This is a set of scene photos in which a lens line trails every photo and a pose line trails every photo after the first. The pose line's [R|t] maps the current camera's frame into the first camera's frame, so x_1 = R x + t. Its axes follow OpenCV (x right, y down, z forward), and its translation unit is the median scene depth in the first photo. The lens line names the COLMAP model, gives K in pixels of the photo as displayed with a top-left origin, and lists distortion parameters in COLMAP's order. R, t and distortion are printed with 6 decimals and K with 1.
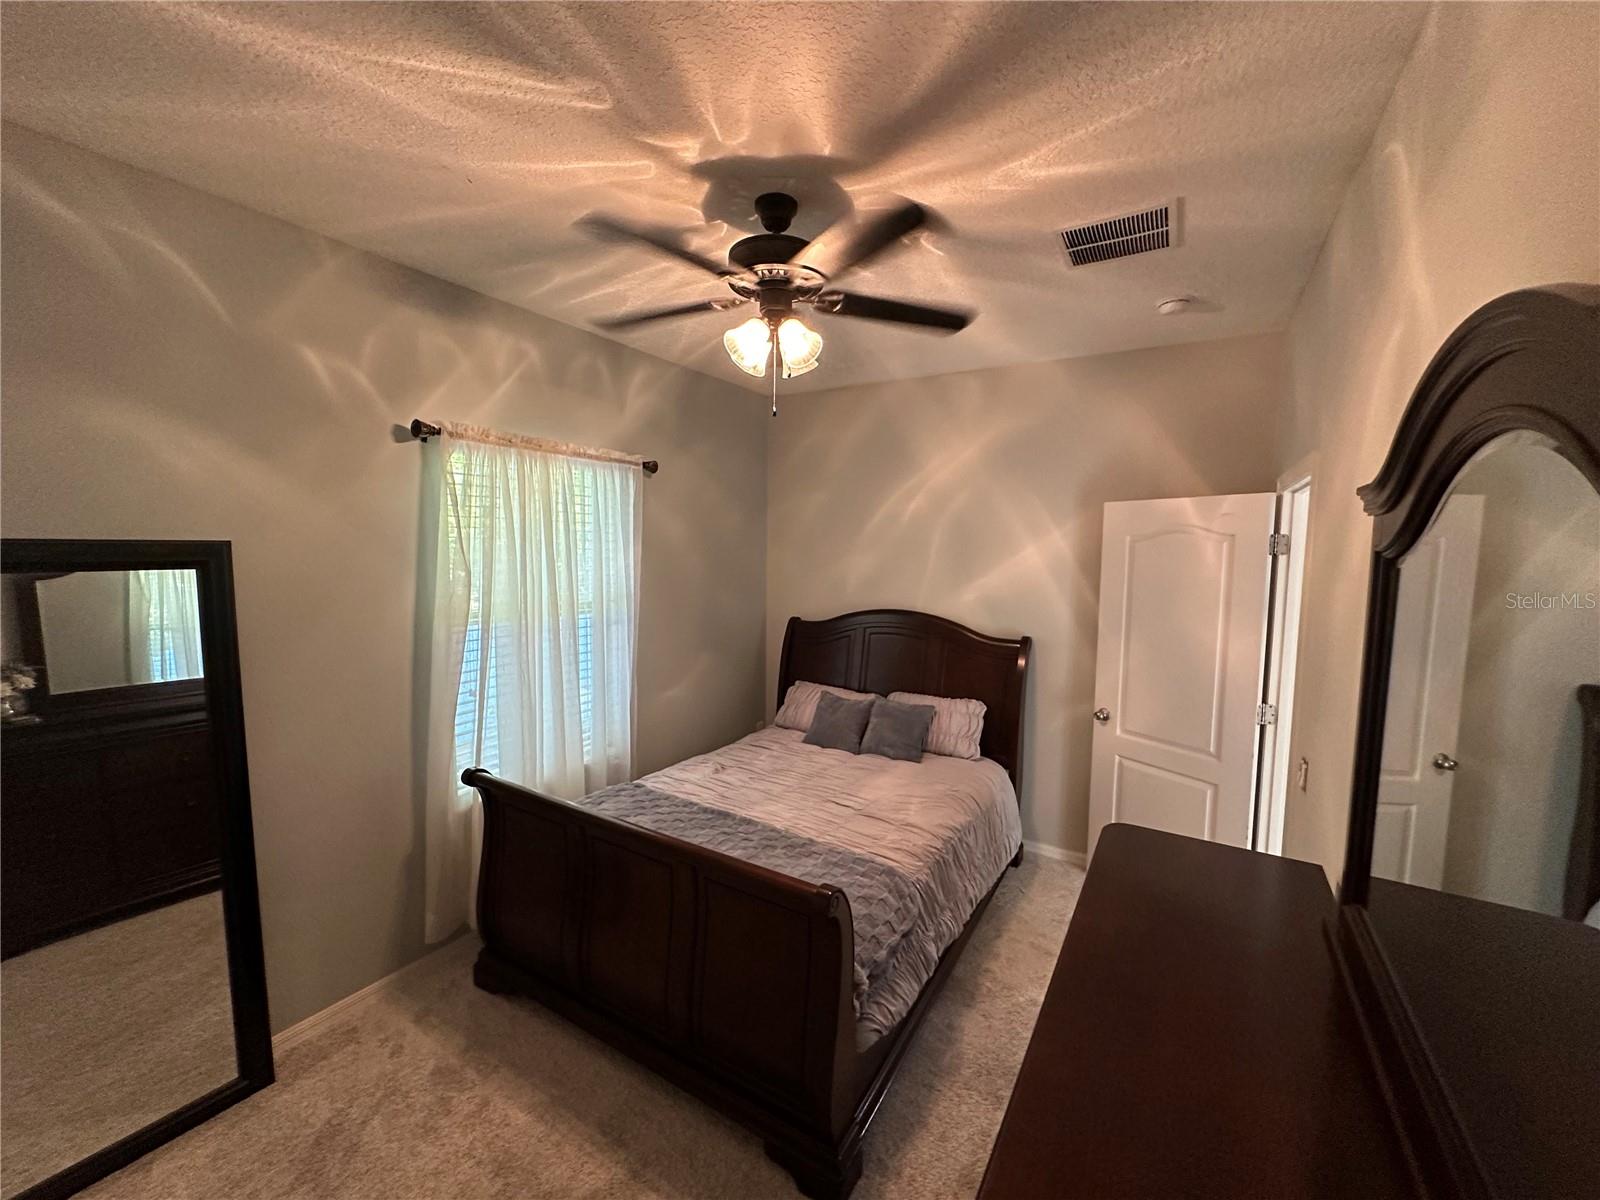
lens RADIAL K [[633.2, 0, 799.4], [0, 633.2, 602.4], [0, 0, 1]] dist [-0.000226, 0.000590]
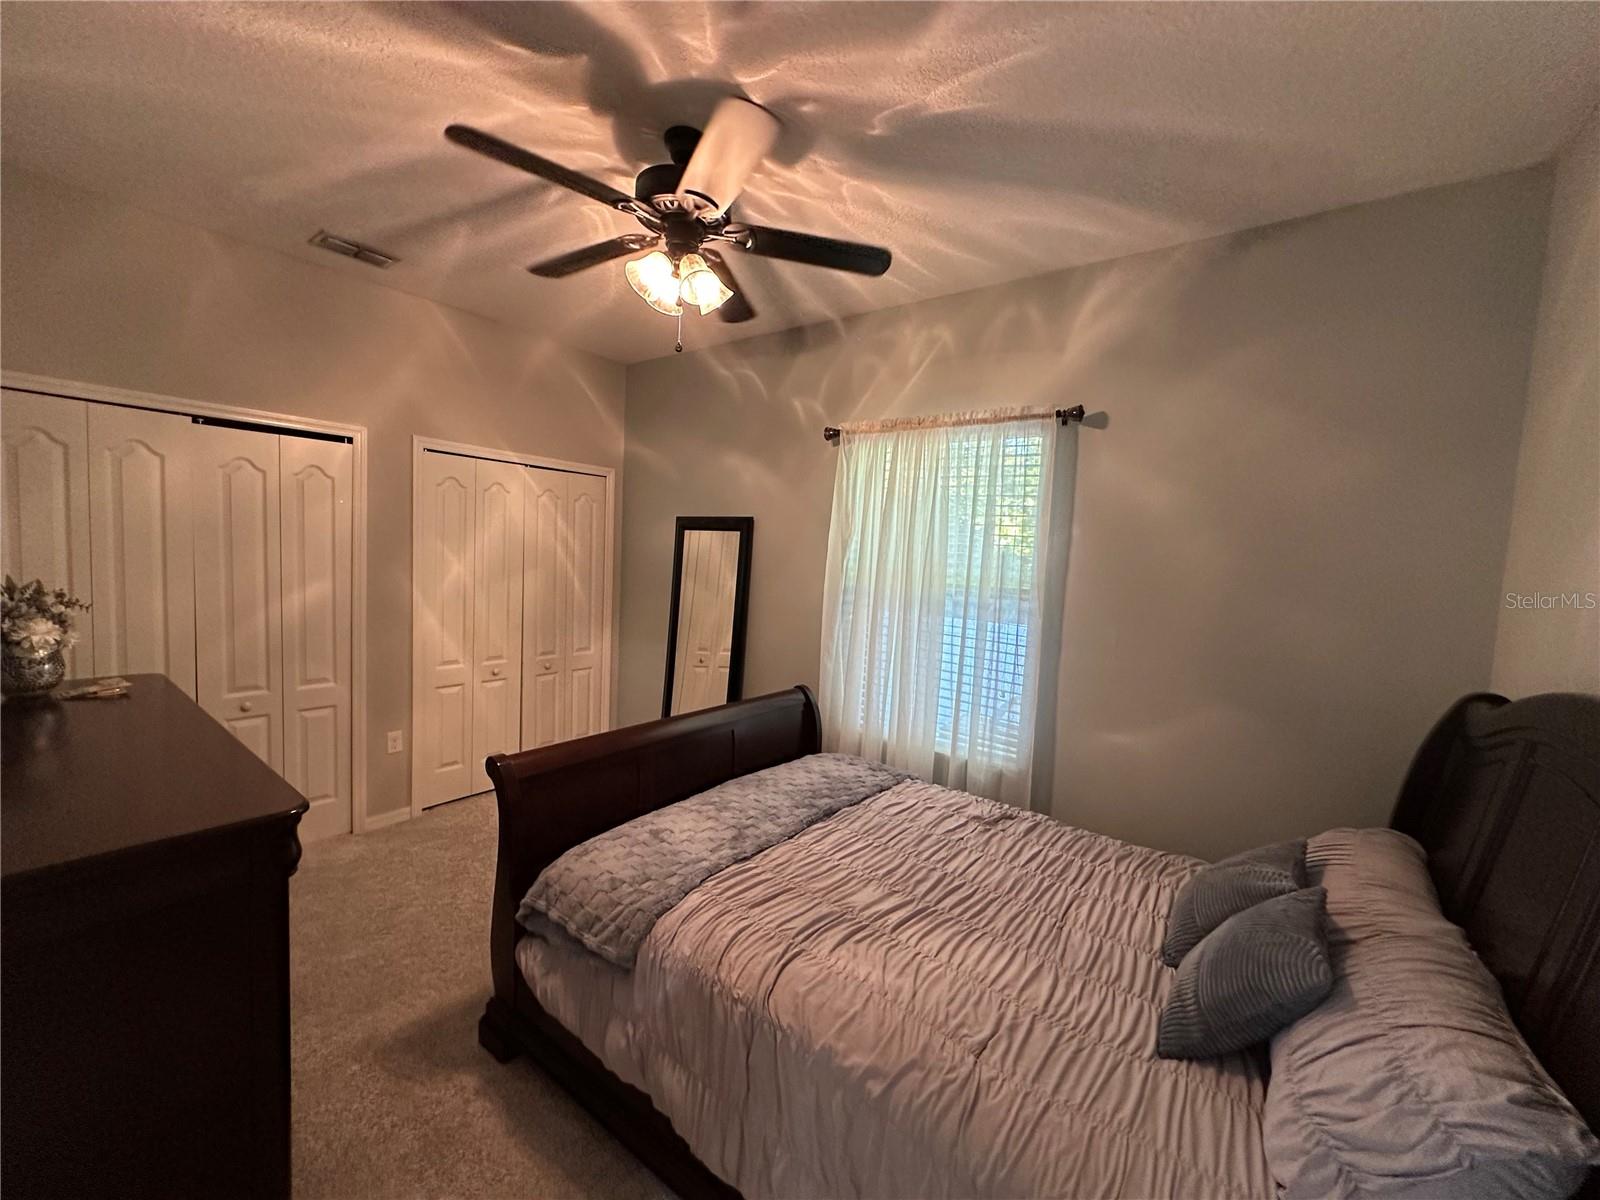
lens RADIAL K [[633.2, 0, 799.4], [0, 633.2, 602.4], [0, 0, 1]] dist [-0.000226, 0.000590]
pose [[-0.086256, 0.059612, -0.994488, 0.710591], [-0.143731, 0.987021, 0.071631, -0.001645], [0.985851, 0.149117, -0.076568, 0.983598]]
